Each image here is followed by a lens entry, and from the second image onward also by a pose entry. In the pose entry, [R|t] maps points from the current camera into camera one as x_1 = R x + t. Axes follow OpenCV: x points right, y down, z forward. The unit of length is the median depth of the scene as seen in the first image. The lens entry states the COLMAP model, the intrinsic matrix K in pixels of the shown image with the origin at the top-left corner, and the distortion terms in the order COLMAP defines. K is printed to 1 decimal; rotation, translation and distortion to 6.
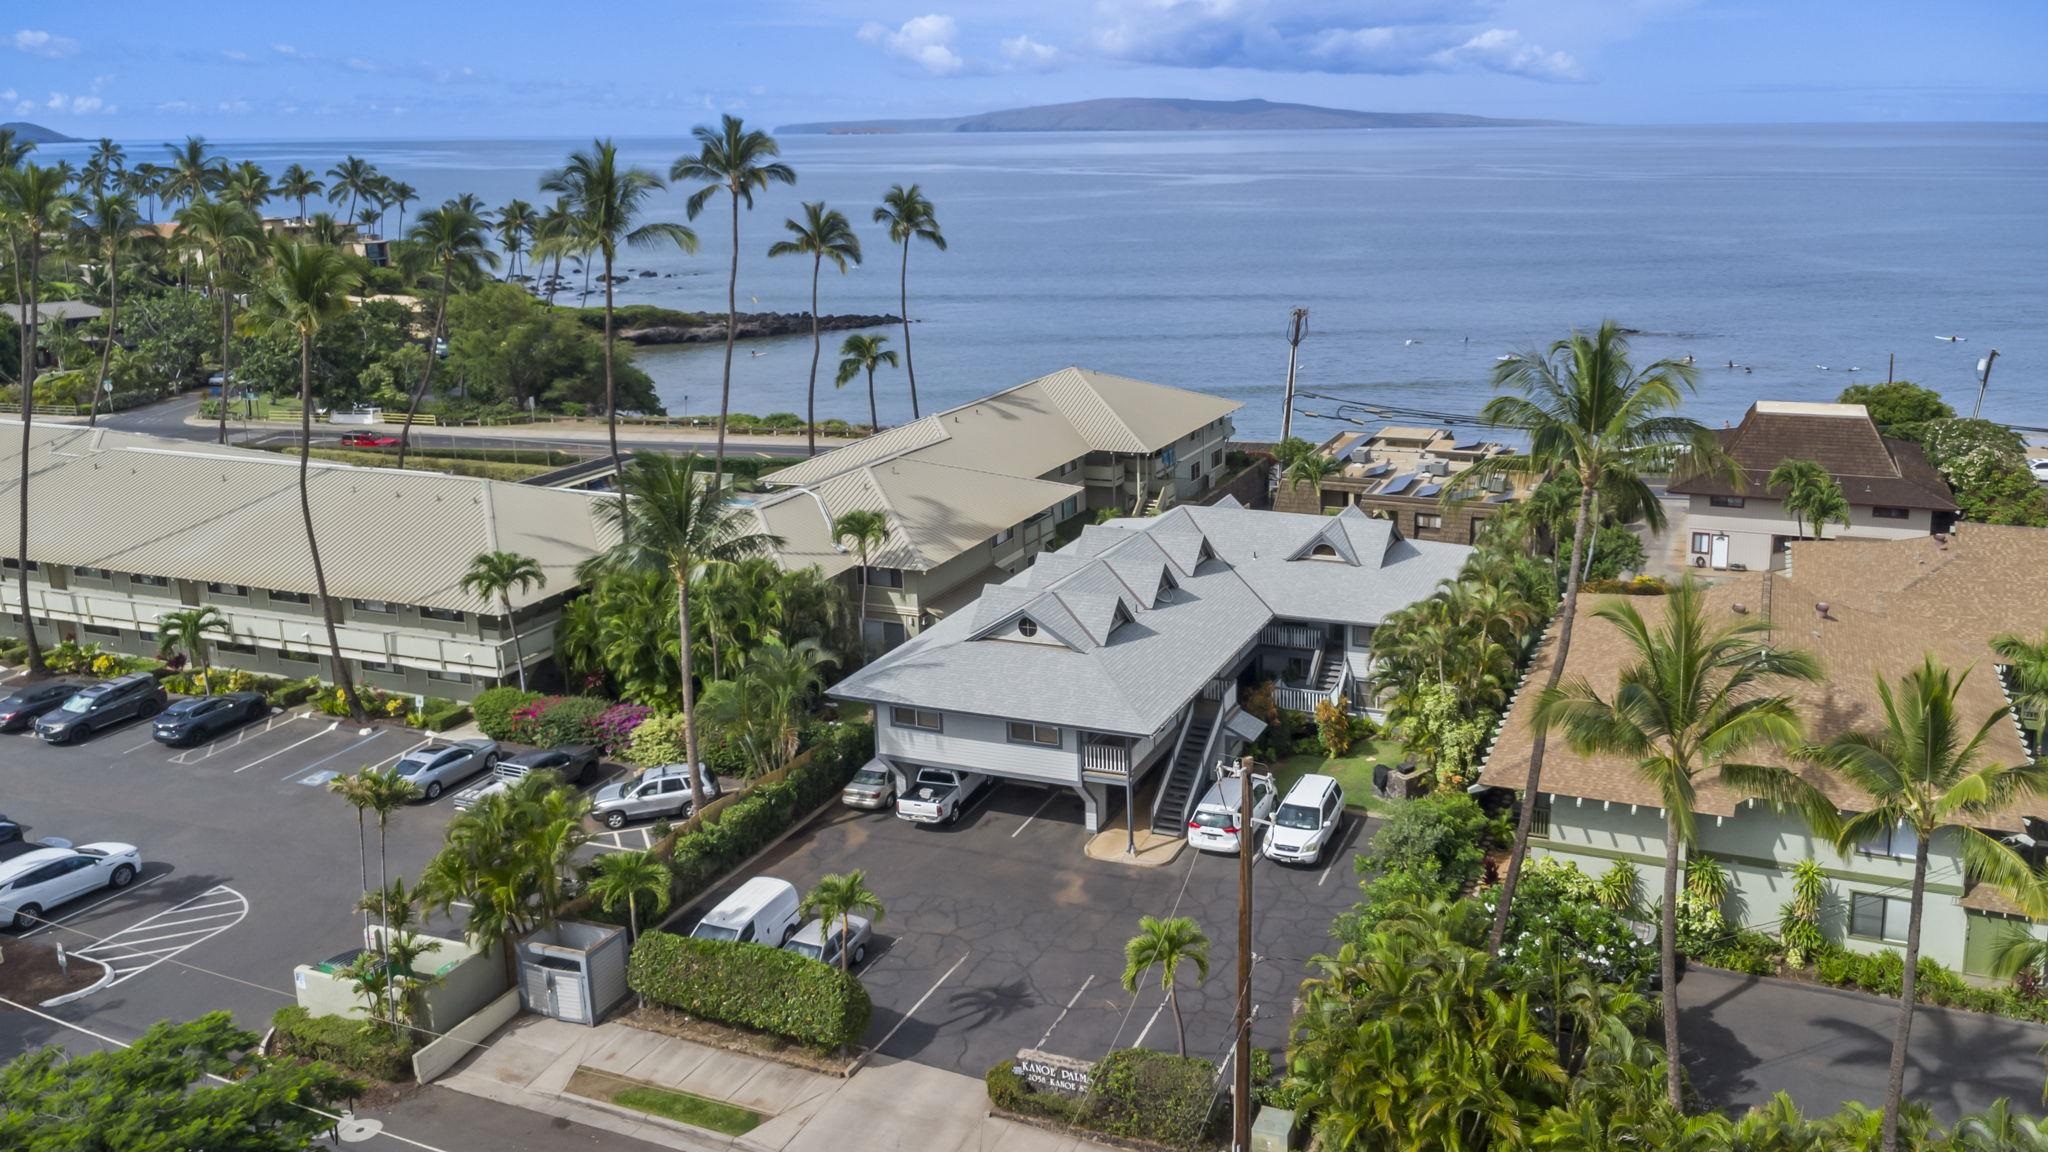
lens RADIAL K [[1603.9, 0, 1125.3], [0, 1603.9, 357.6], [0, 0, 1]] dist [0.021411, -0.018642]
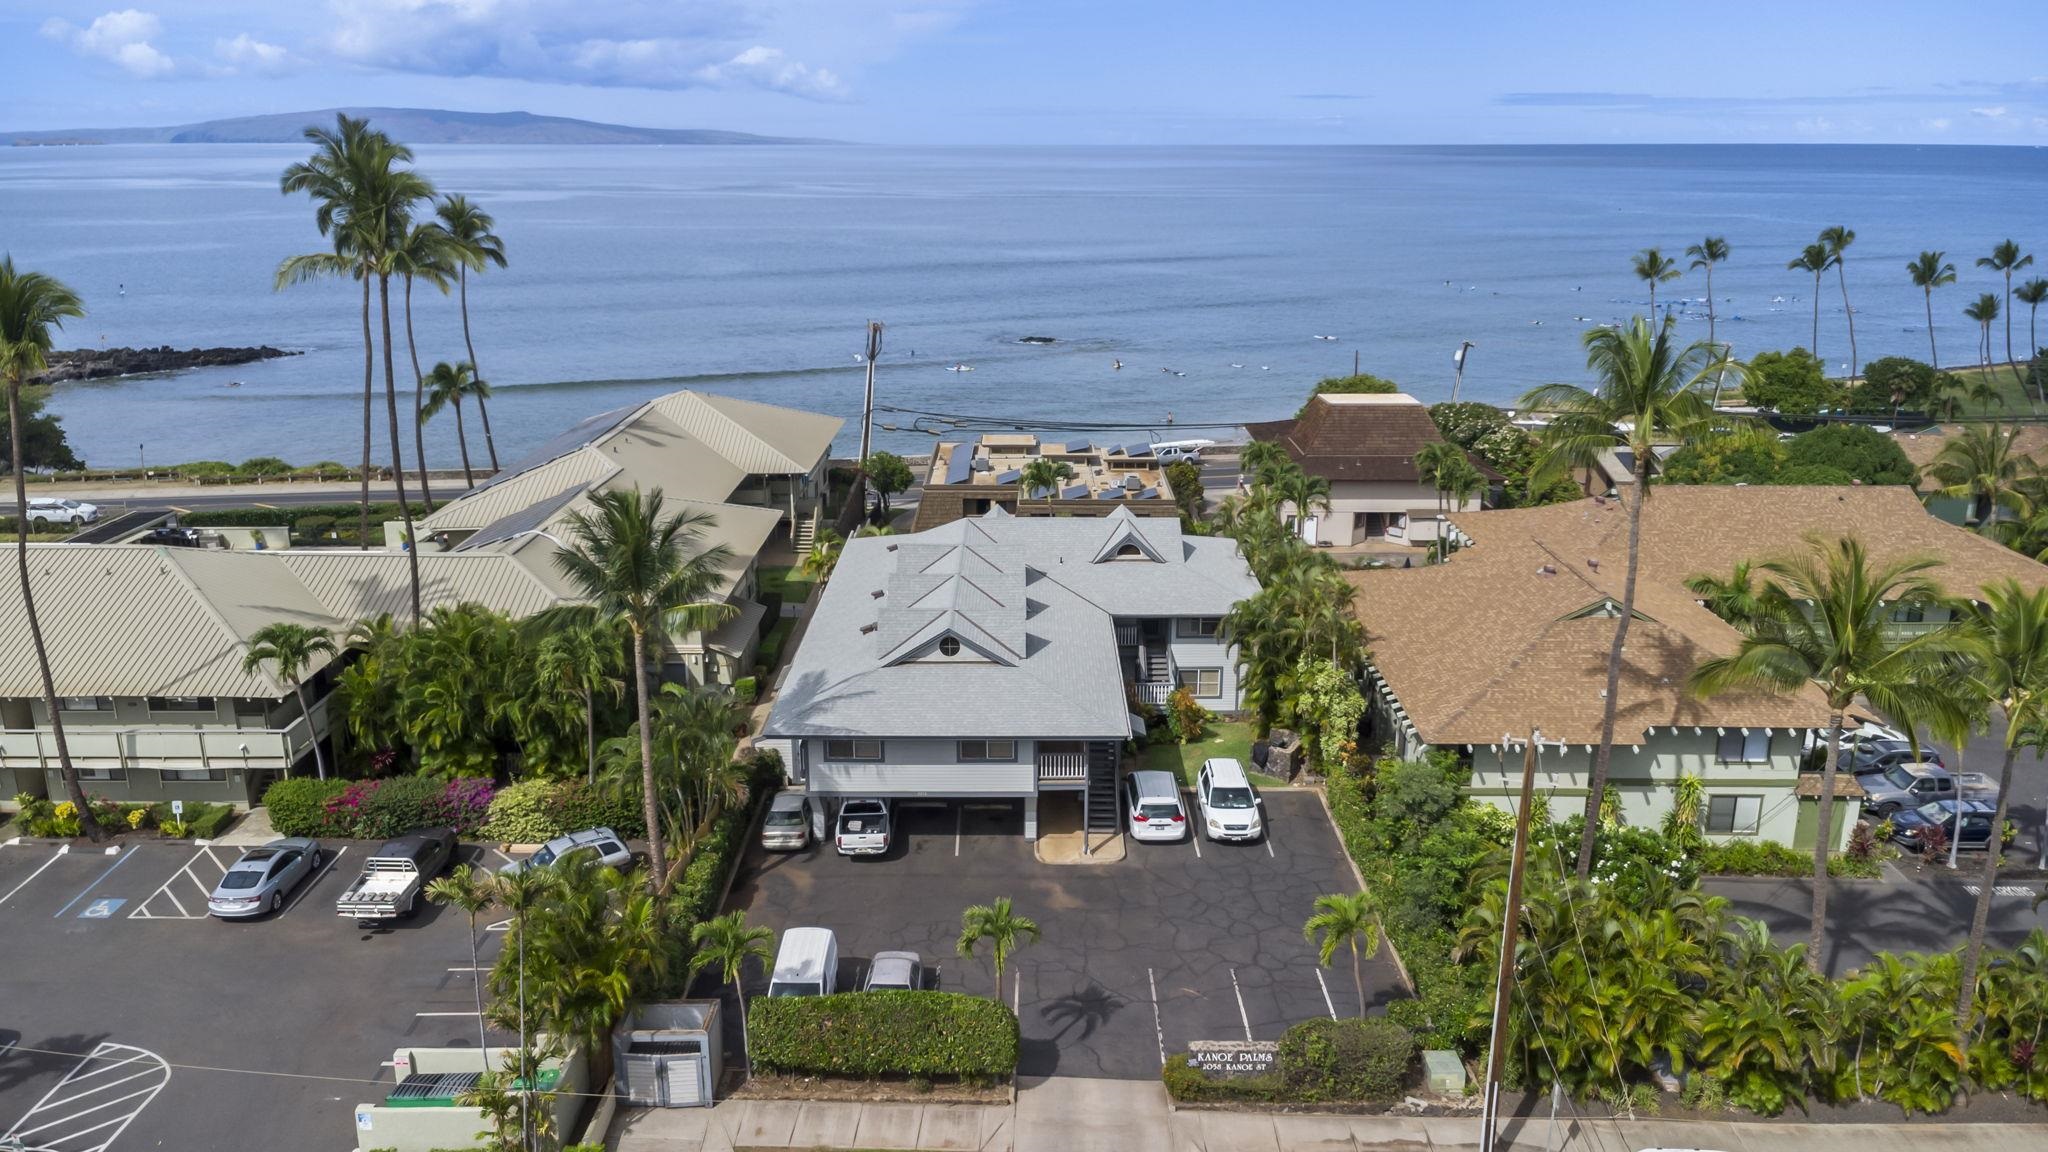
lens RADIAL K [[1603.9, 0, 959.8], [0, 1603.9, 483.4], [0, 0, 1]] dist [0.021411, -0.018642]
pose [[0.938605, -0.061463, 0.339474, -0.334077], [0.039048, 0.996605, 0.072477, -0.002287], [-0.342777, -0.054772, 0.937819, 0.071099]]
